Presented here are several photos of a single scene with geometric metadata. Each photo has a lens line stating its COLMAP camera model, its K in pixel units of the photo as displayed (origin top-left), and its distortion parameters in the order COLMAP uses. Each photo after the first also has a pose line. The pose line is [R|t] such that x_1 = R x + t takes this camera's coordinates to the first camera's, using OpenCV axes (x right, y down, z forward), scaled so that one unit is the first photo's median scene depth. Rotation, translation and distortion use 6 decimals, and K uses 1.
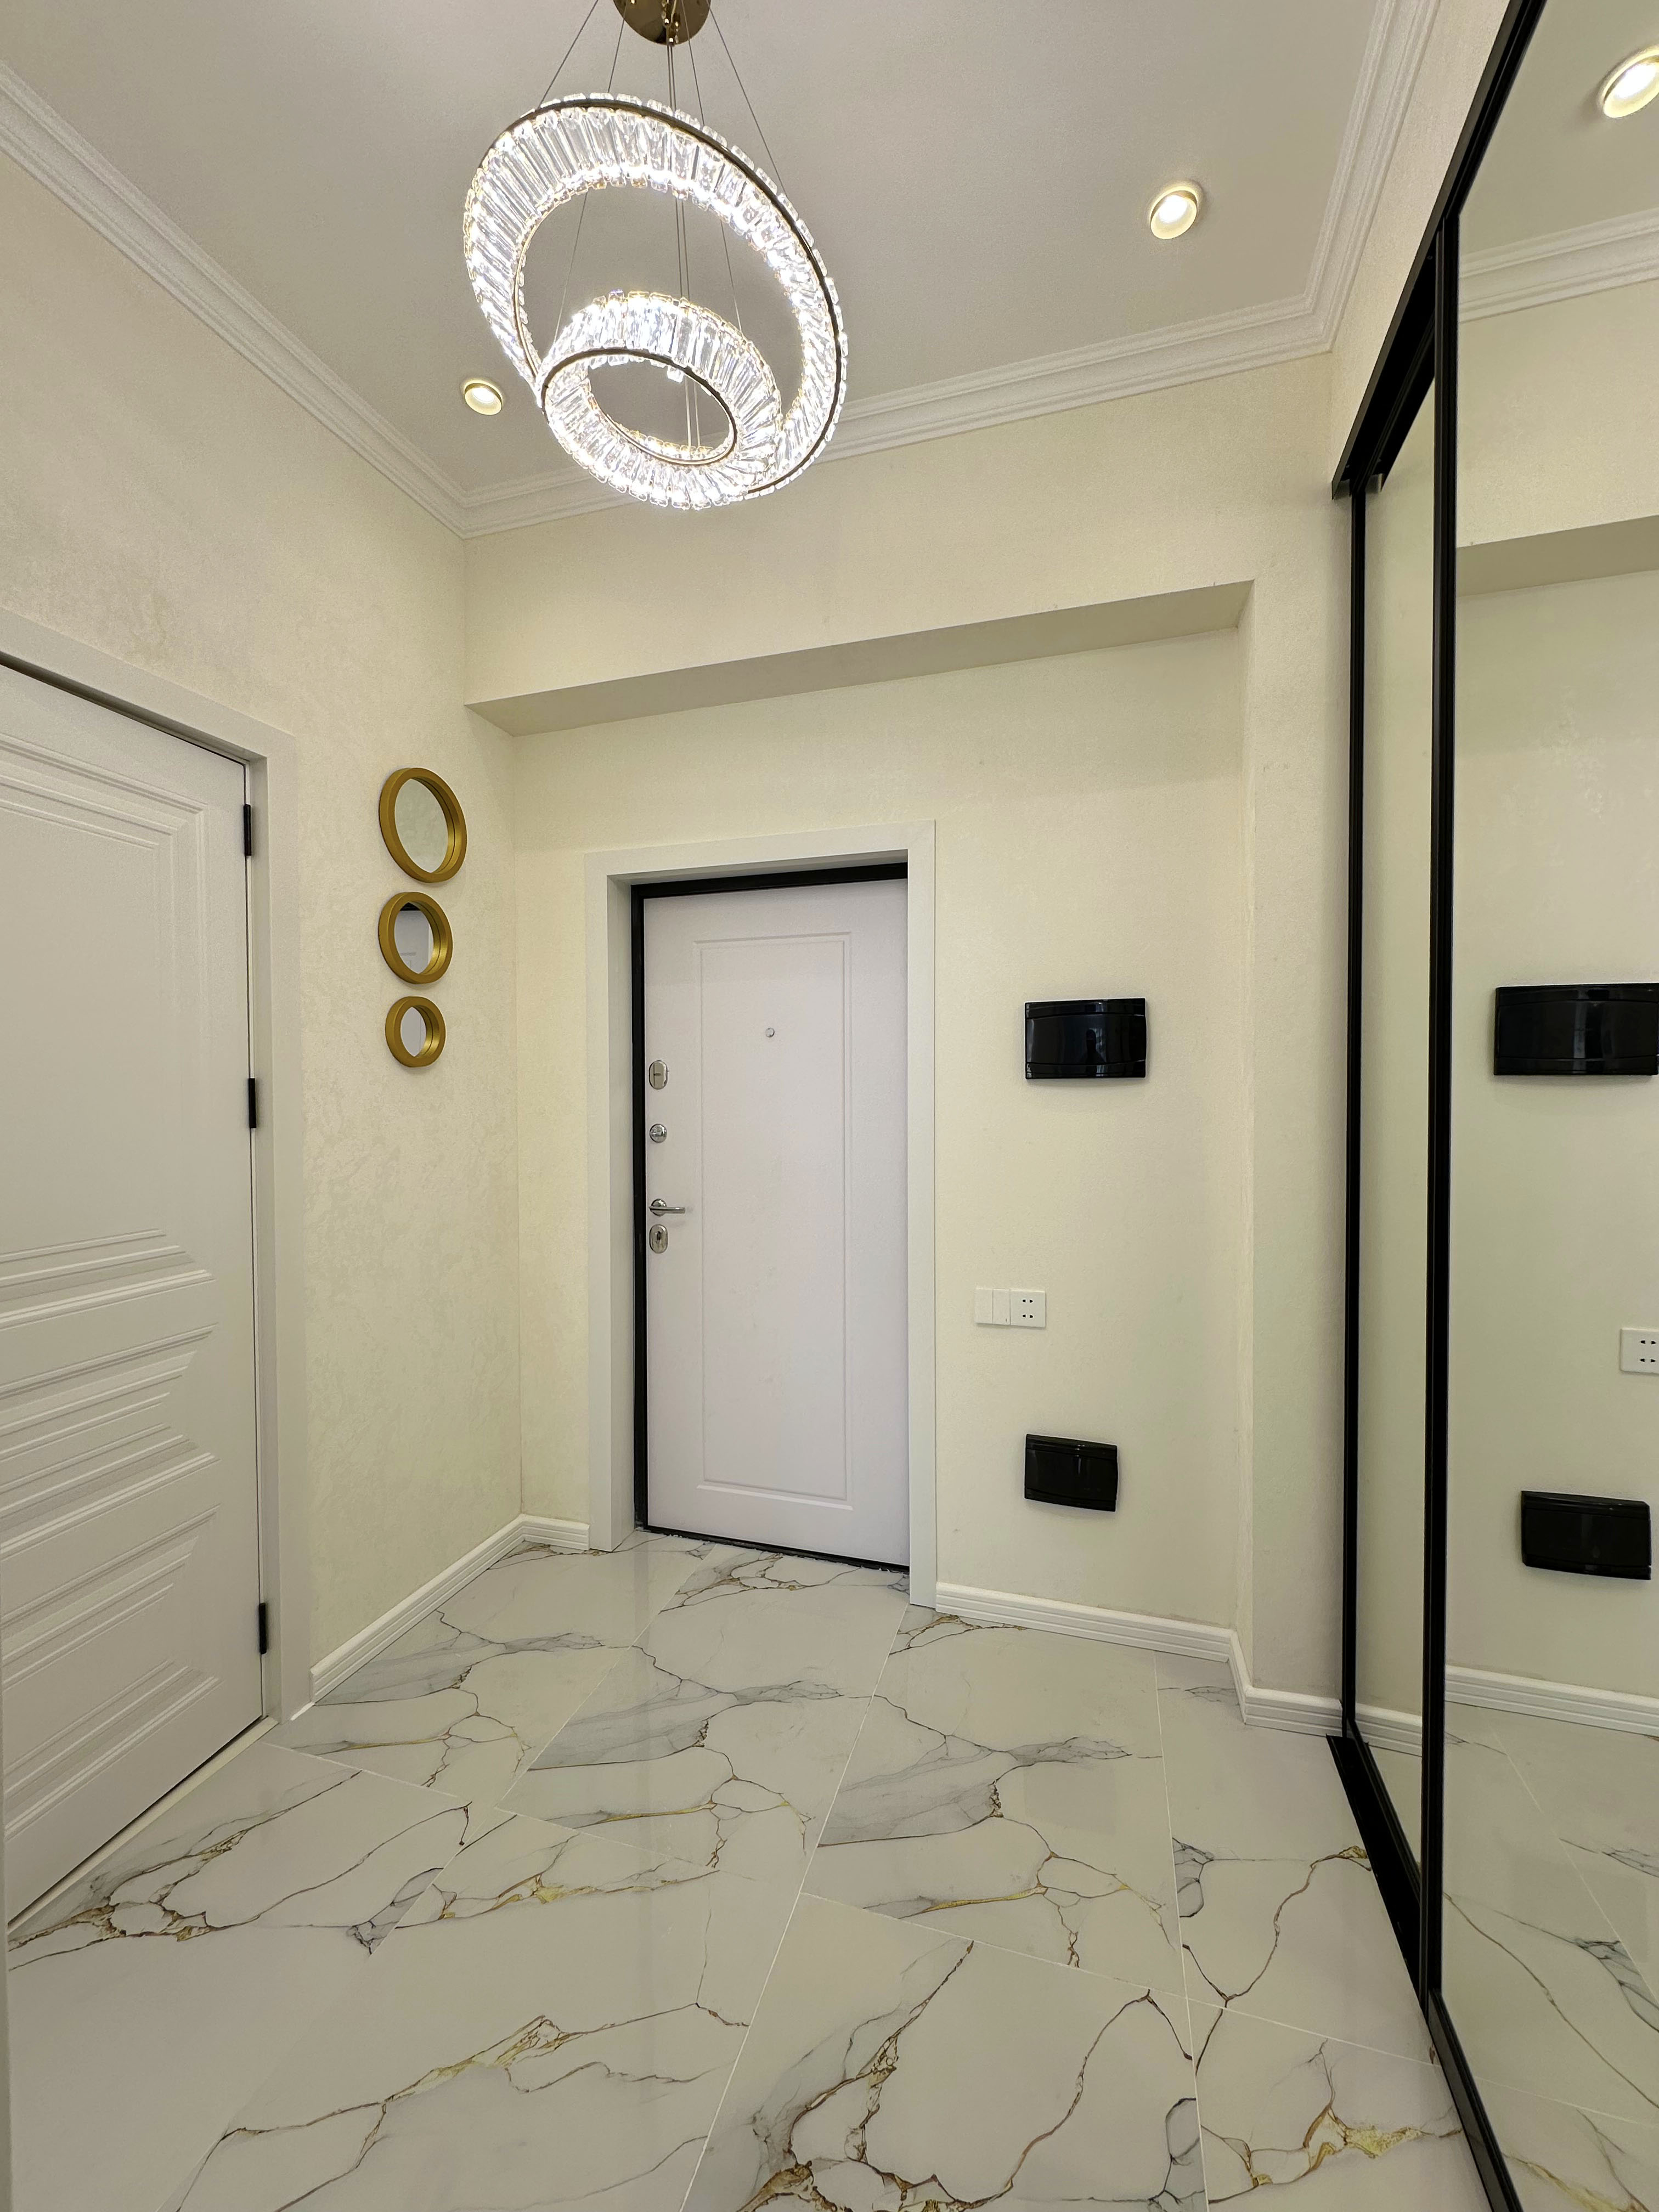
lens RADIAL K [[874.7, 0, 833.1], [0, 874.7, 1109.9], [0, 0, 1]] dist [-0.011006, 0.000114]
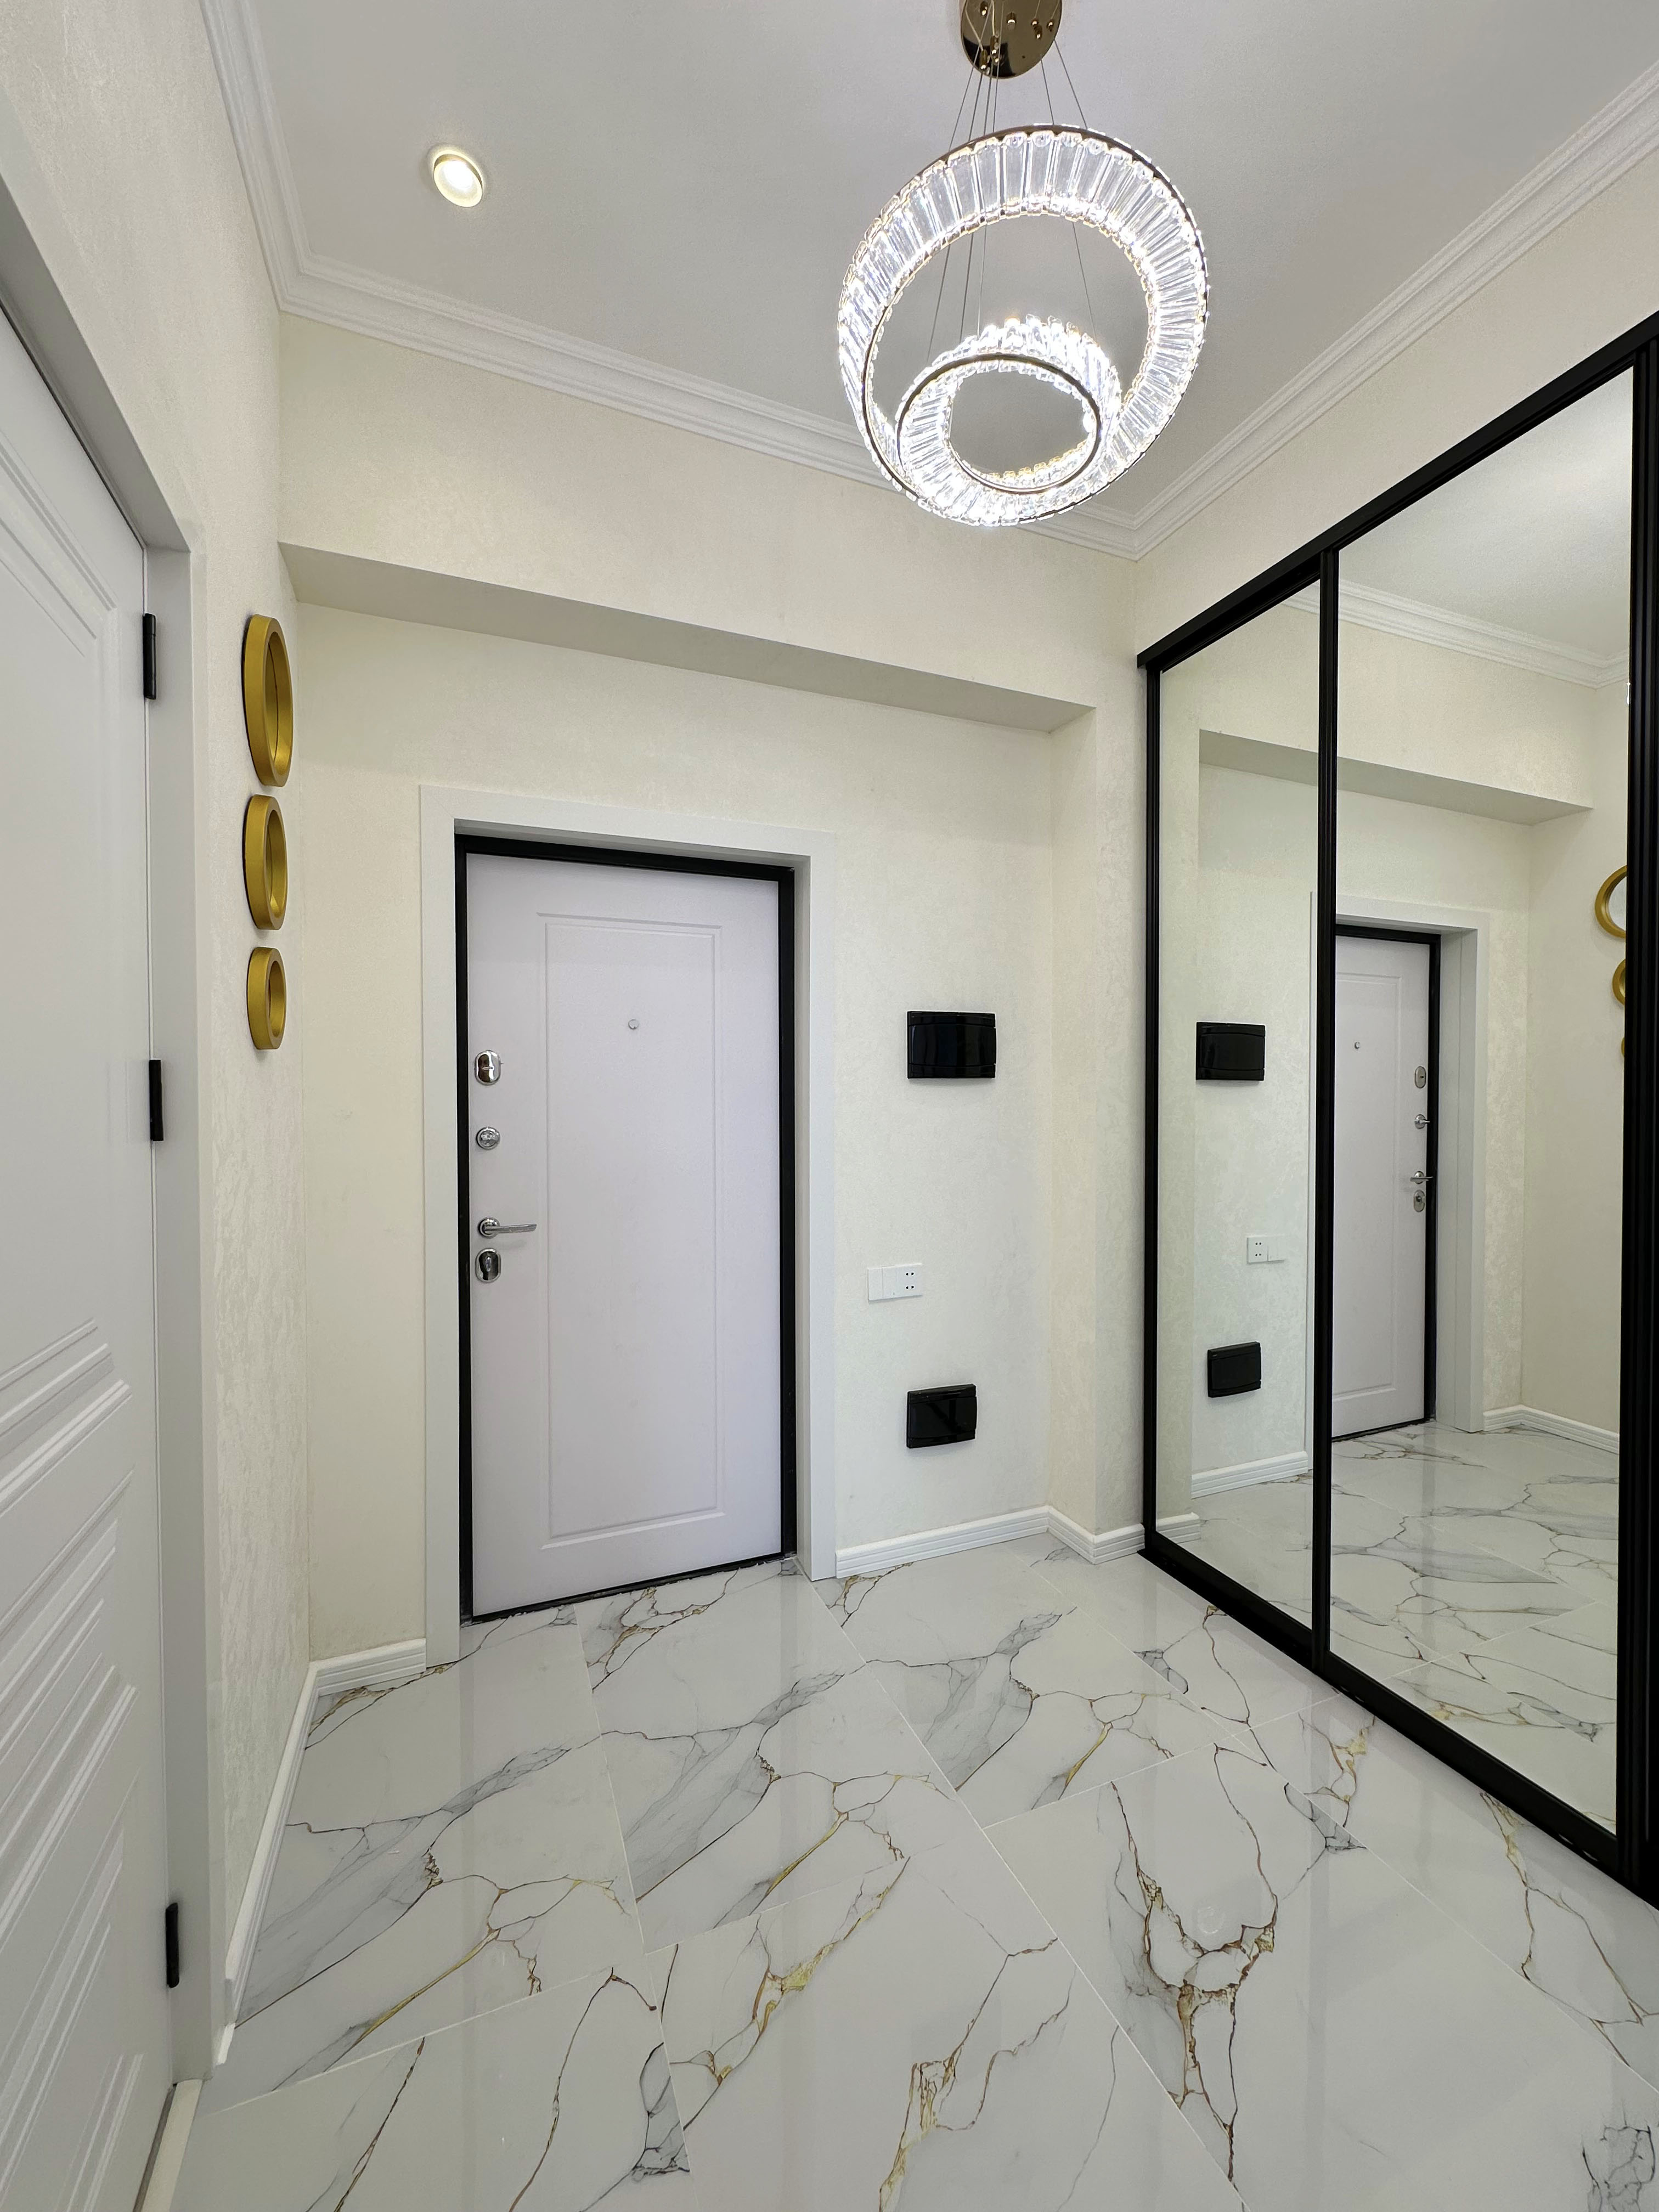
lens RADIAL K [[878.9, 0, 829.5], [0, 878.9, 1106.0], [0, 0, 1]] dist [-0.006492, 0.000222]
pose [[0.773533, -0.008091, 0.633705, -0.594041], [0.011165, 0.999937, -0.000861, 0.000966], [-0.633658, 0.007741, 0.773575, 0.185345]]
